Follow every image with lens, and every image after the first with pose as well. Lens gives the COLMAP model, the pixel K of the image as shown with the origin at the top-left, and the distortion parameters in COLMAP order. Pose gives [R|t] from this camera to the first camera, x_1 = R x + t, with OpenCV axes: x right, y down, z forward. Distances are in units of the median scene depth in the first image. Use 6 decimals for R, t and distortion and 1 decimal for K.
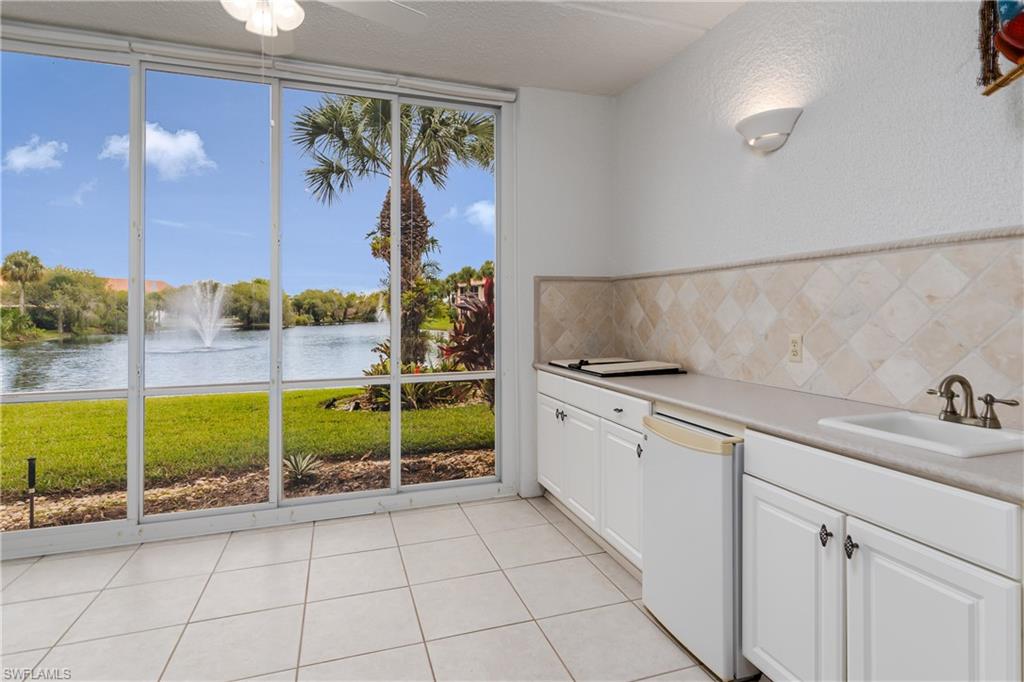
lens RADIAL K [[524.7, 0, 511.4], [0, 524.7, 309.4], [0, 0, 1]] dist [-0.001145, -0.000220]
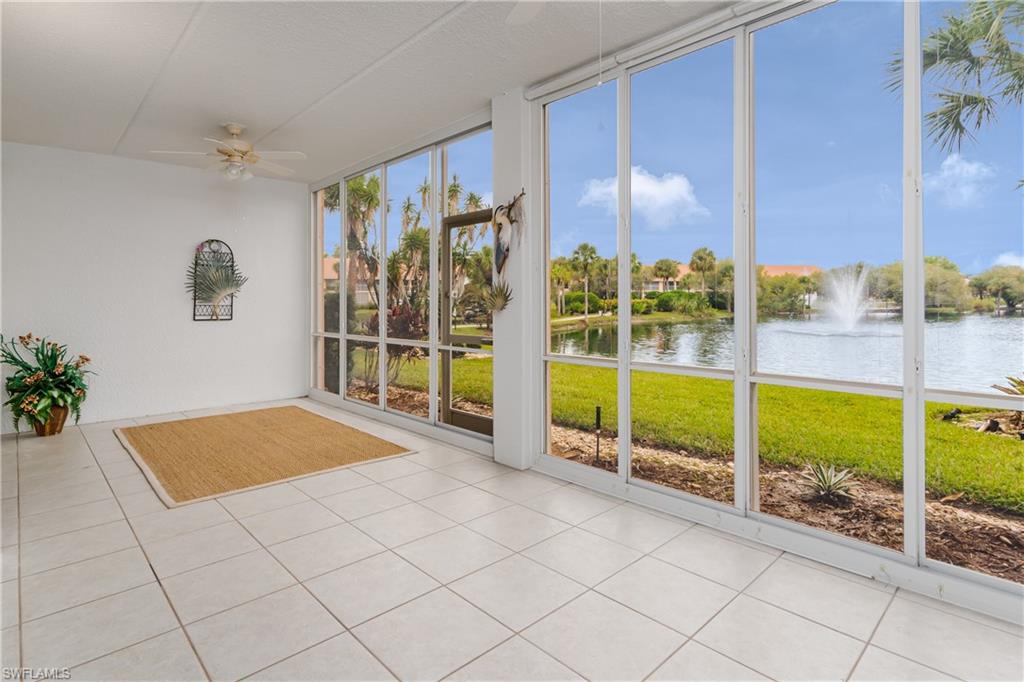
lens RADIAL K [[521.5, 0, 515.6], [0, 521.5, 293.2], [0, 0, 1]] dist [0.024125, -0.000074]
pose [[0.441096, -0.005400, -0.897444, 0.078157], [0.006800, 0.999973, -0.002675, 0.002294], [0.897434, -0.004922, 0.441121, 0.120482]]
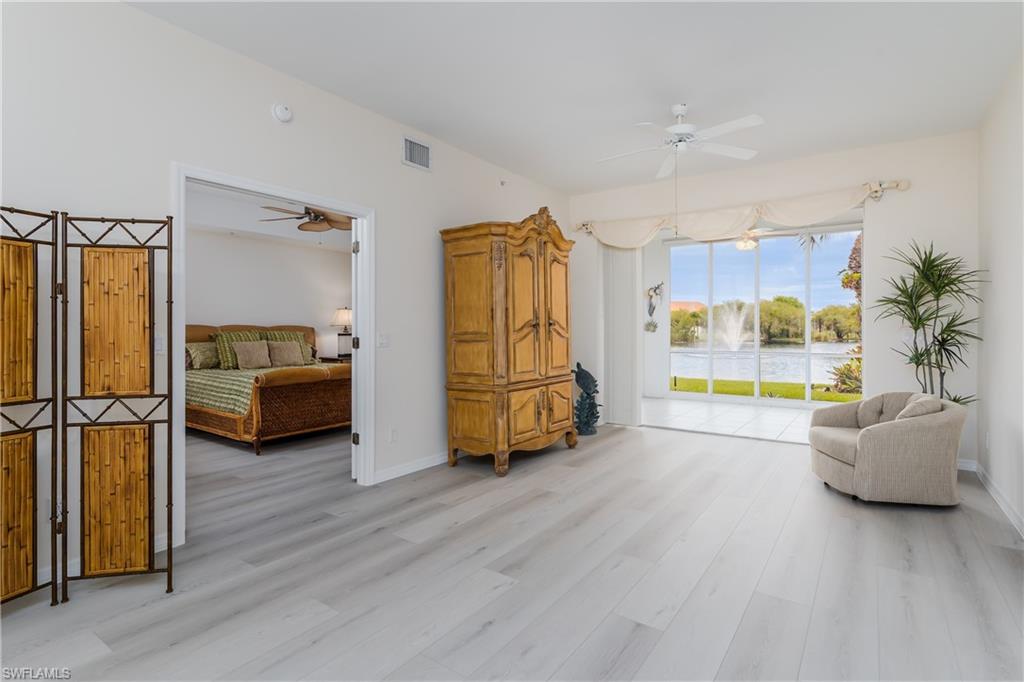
lens RADIAL K [[503.1, 0, 507.5], [0, 503.1, 329.1], [0, 0, 1]] dist [-0.000979, -0.000165]
pose [[0.582664, 0.006738, -0.812685, 0.387013], [-0.001074, 0.999971, 0.007522, 0.003582], [0.812712, -0.003510, 0.582655, -0.656976]]
